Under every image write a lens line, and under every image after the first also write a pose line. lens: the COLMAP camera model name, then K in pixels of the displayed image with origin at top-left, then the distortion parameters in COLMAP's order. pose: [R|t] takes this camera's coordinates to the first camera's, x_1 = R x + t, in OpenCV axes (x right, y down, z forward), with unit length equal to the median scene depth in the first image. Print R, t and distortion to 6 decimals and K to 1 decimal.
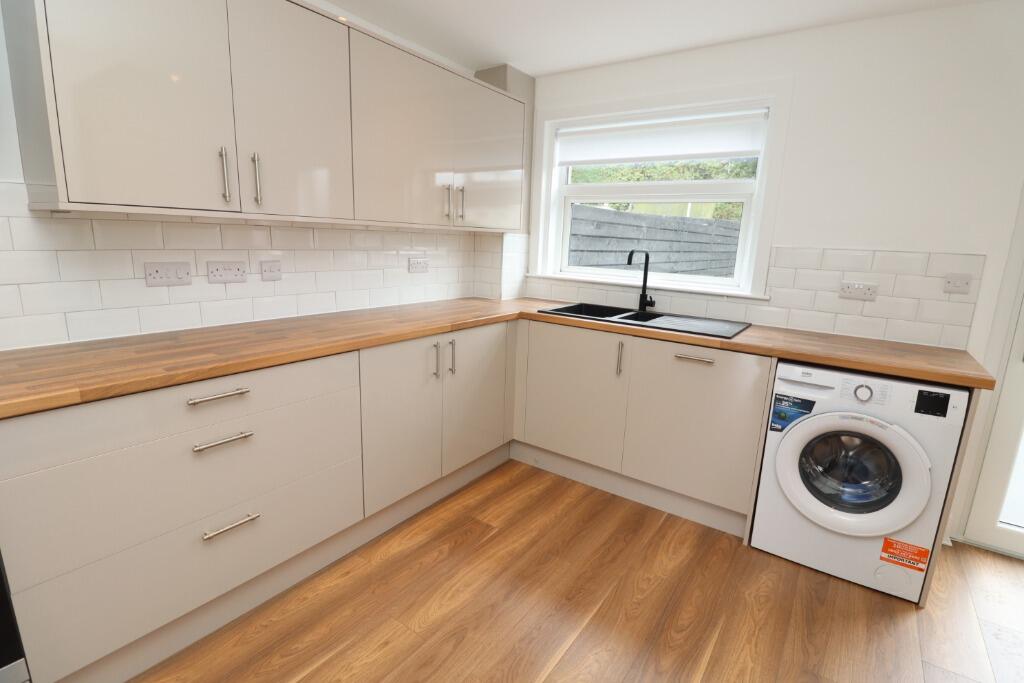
lens RADIAL K [[478.7, 0, 514.7], [0, 478.7, 341.4], [0, 0, 1]] dist [-0.005431, -0.009855]
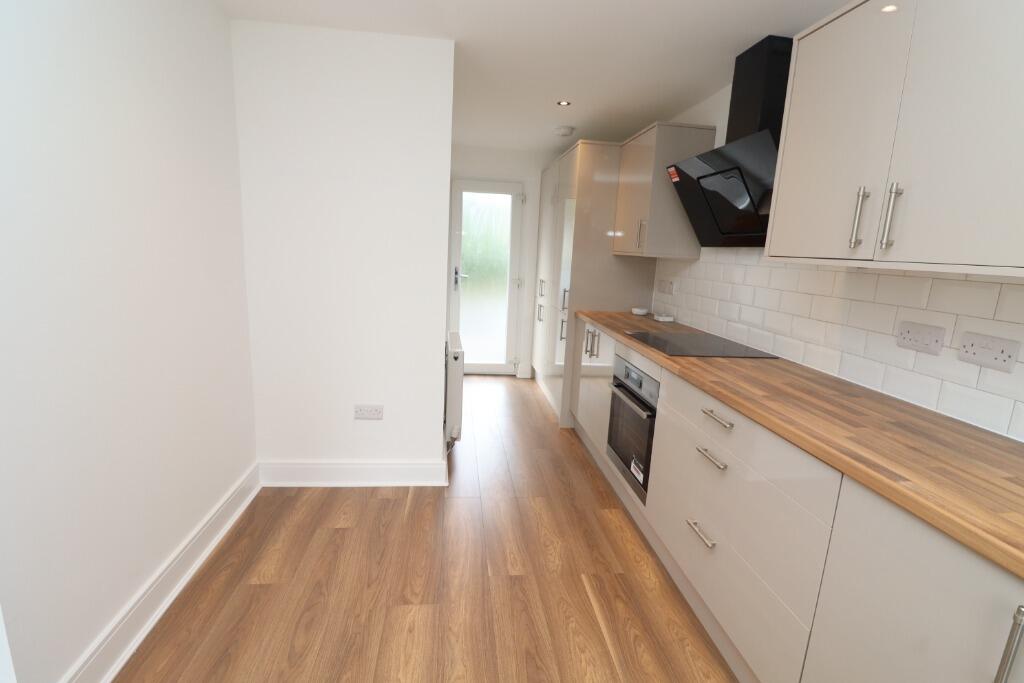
lens RADIAL K [[478.7, 0, 514.2], [0, 478.7, 340.2], [0, 0, 1]] dist [-0.005431, -0.009855]
pose [[-0.741577, 0.048454, -0.669116, 0.328736], [-0.219948, 0.924700, 0.310728, -0.203784], [0.633787, 0.377600, -0.675079, 0.937799]]
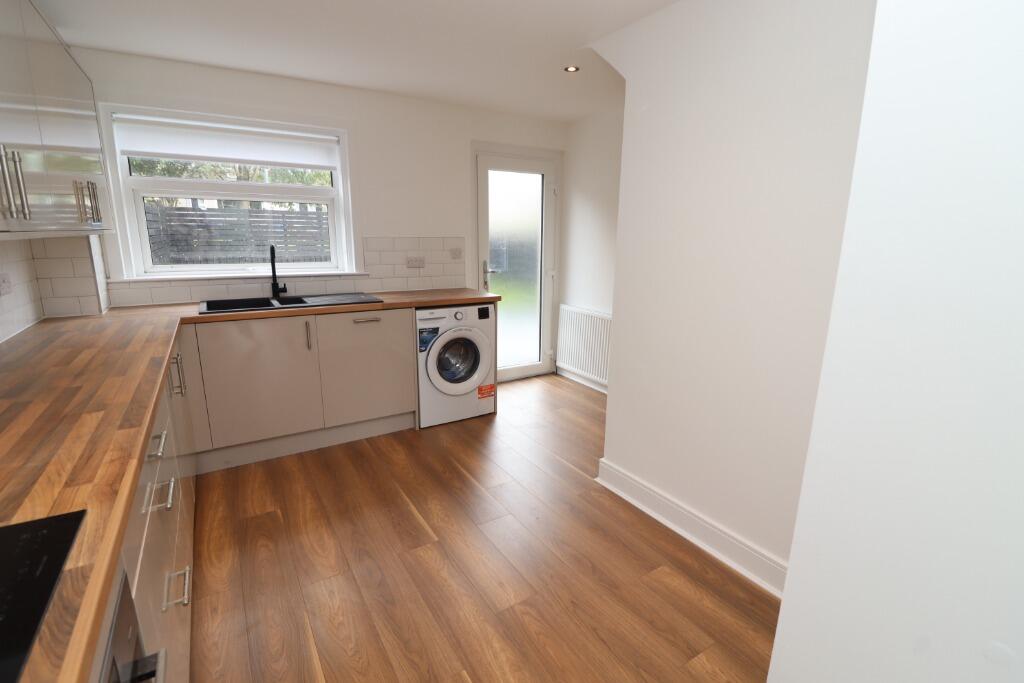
lens RADIAL K [[478.7, 0, 517.7], [0, 478.7, 345.6], [0, 0, 1]] dist [-0.005431, -0.009855]
pose [[0.387204, -0.245091, 0.888821, -0.739843], [0.196382, 0.963823, 0.180221, -0.060810], [-0.900837, 0.104766, 0.421328, 0.010917]]
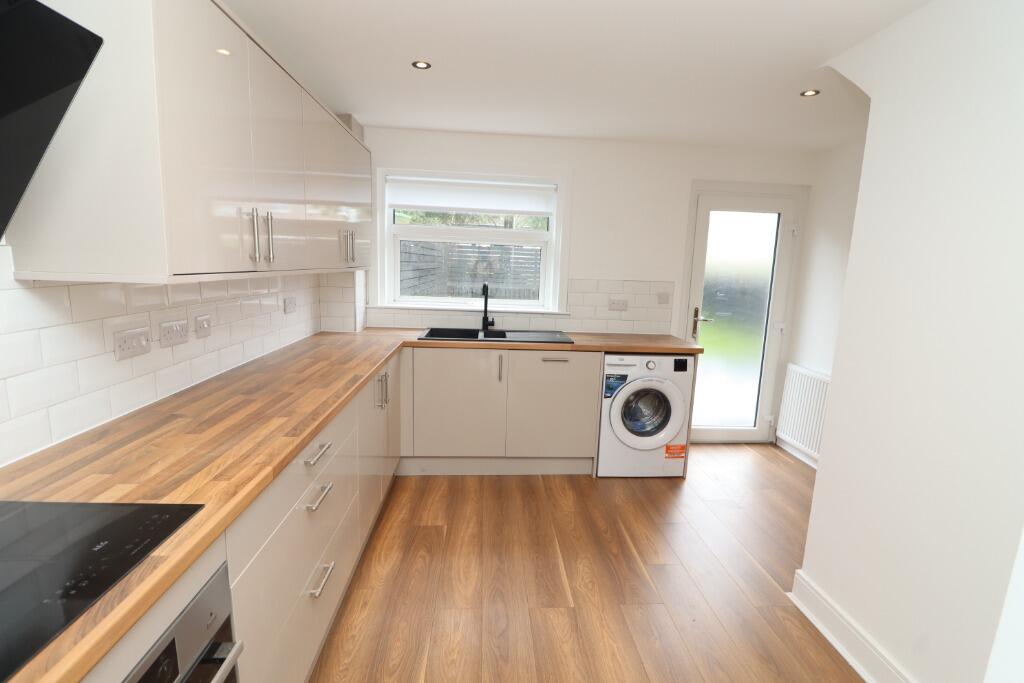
lens RADIAL K [[478.7, 0, 519.3], [0, 478.7, 344.8], [0, 0, 1]] dist [-0.005431, -0.009855]
pose [[0.776446, -0.116277, 0.619364, -0.605581], [0.126897, 0.991547, 0.027070, -0.062788], [-0.617276, 0.057577, 0.784637, -0.067550]]
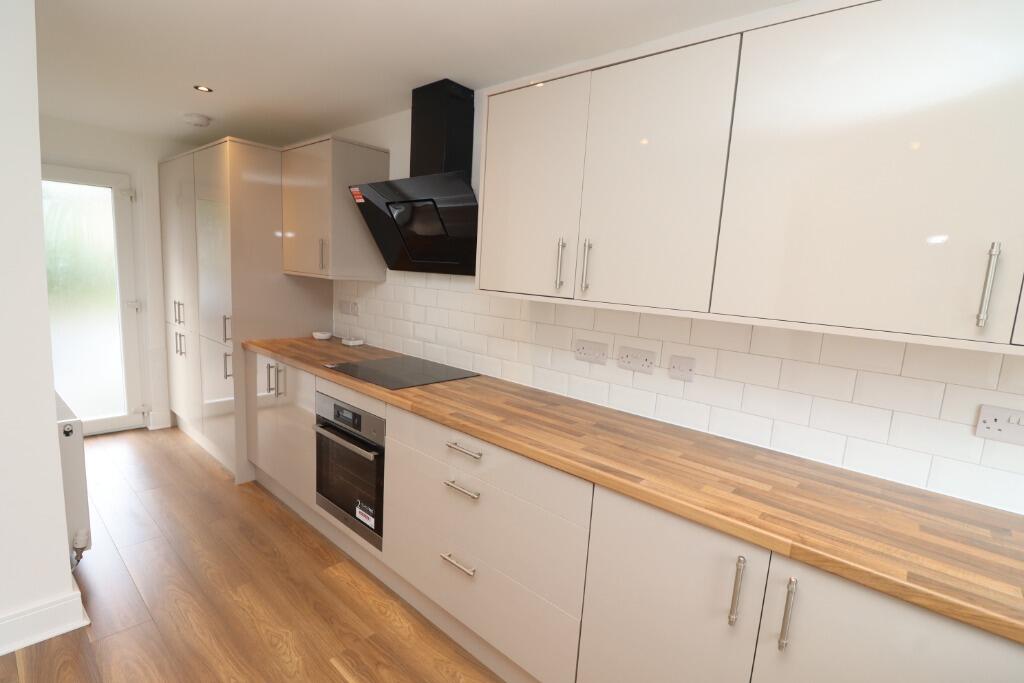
lens RADIAL K [[478.7, 0, 517.5], [0, 478.7, 341.5], [0, 0, 1]] dist [-0.005431, -0.009855]
pose [[-0.103727, 0.094961, -0.990062, 0.337107], [-0.274535, 0.954026, 0.120267, -0.212552], [0.955966, 0.284282, -0.072888, 0.764778]]
